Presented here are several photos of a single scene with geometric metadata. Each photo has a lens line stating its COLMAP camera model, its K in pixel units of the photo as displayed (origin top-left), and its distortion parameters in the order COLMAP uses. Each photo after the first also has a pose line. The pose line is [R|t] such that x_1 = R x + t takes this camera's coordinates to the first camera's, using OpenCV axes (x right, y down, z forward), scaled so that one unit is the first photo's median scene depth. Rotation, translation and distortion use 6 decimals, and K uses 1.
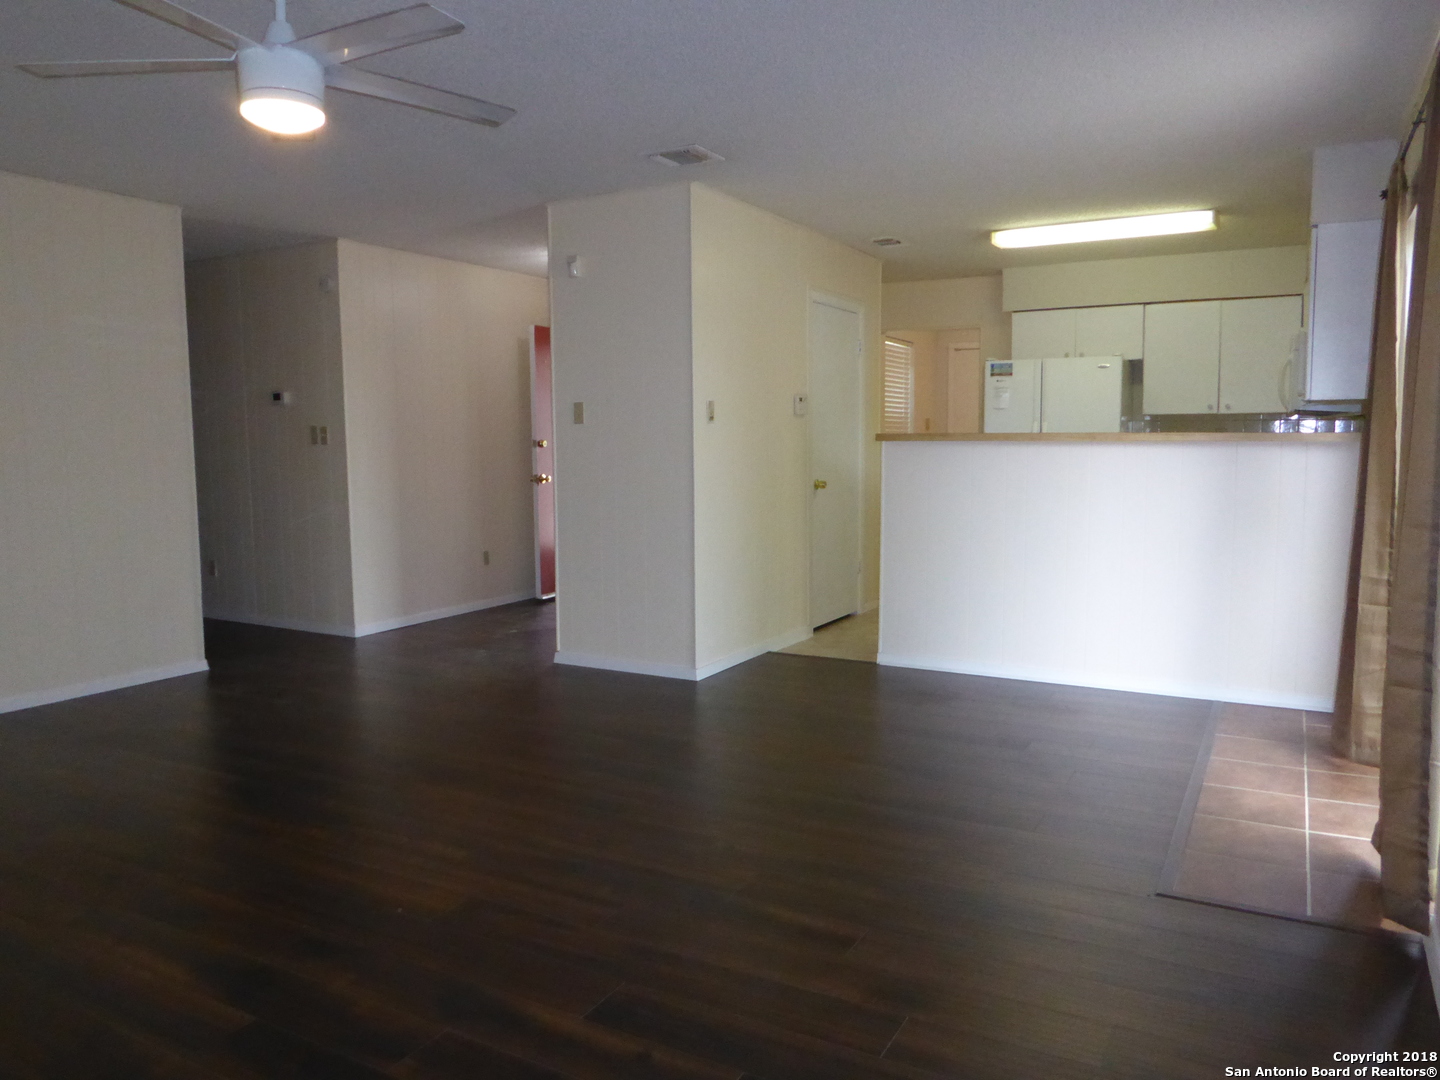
lens RADIAL K [[1091.5, 0, 720.0], [0, 1091.5, 540.0], [0, 0, 1]] dist [0.000083, 0.000139]
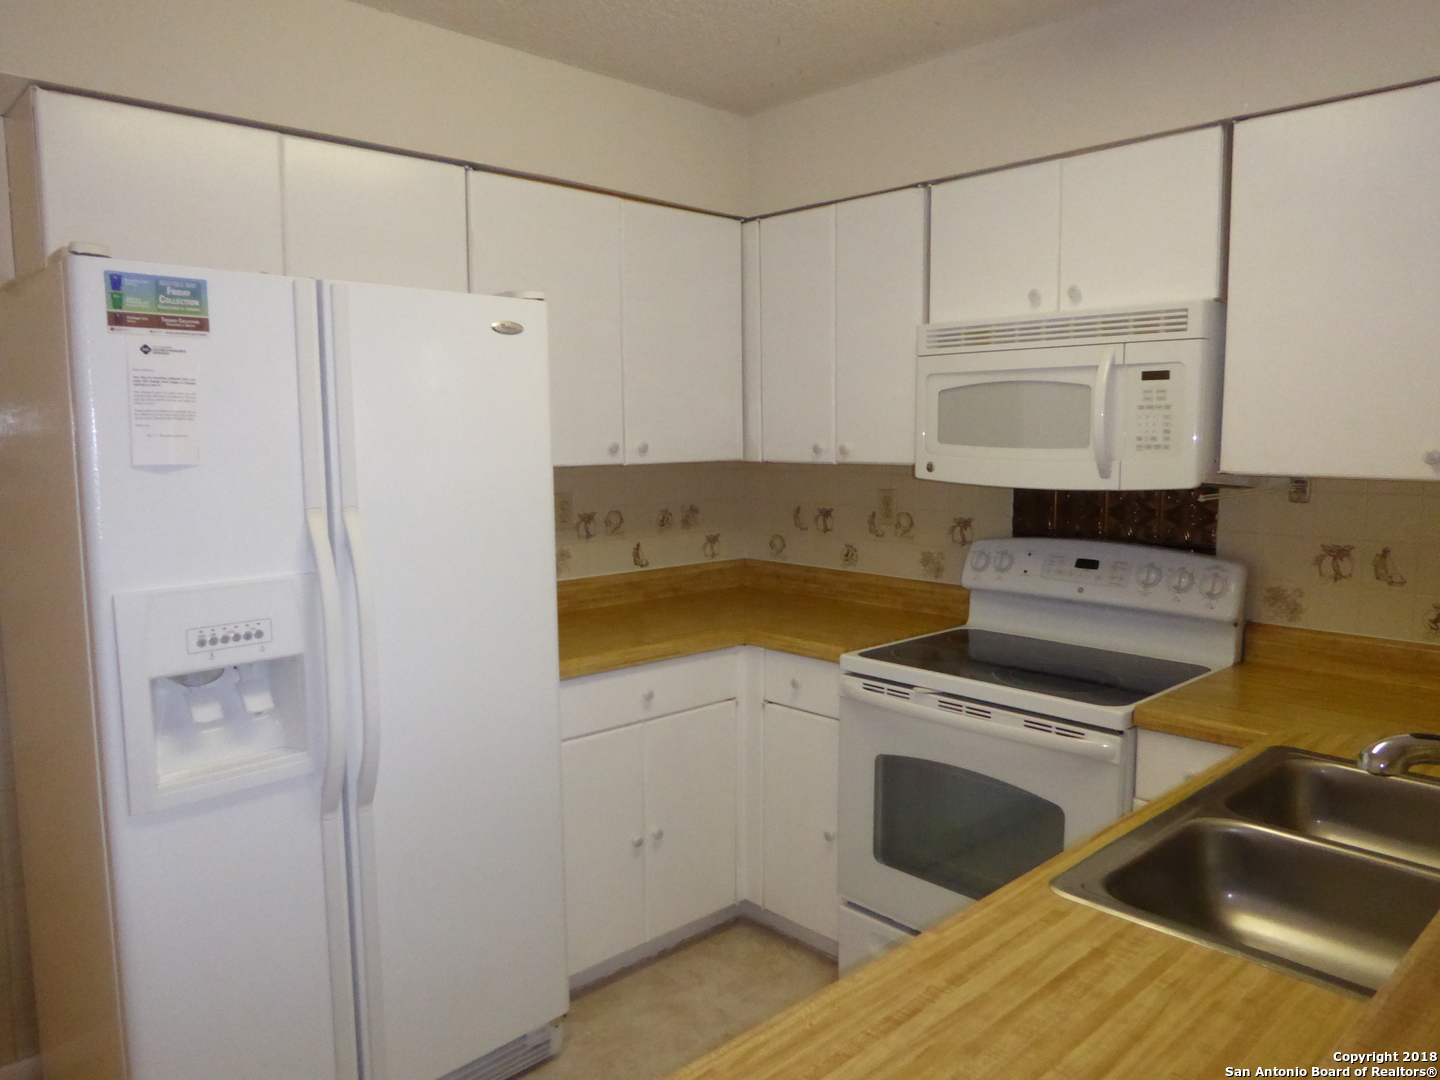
lens RADIAL K [[1028.6, 0, 734.5], [0, 1028.6, 536.9], [0, 0, 1]] dist [-0.014941, -0.000891]
pose [[0.283299, -0.100092, 0.953794, 0.078833], [0.086379, 0.993160, 0.078566, -0.115264], [-0.955134, 0.060131, 0.290007, 0.841754]]
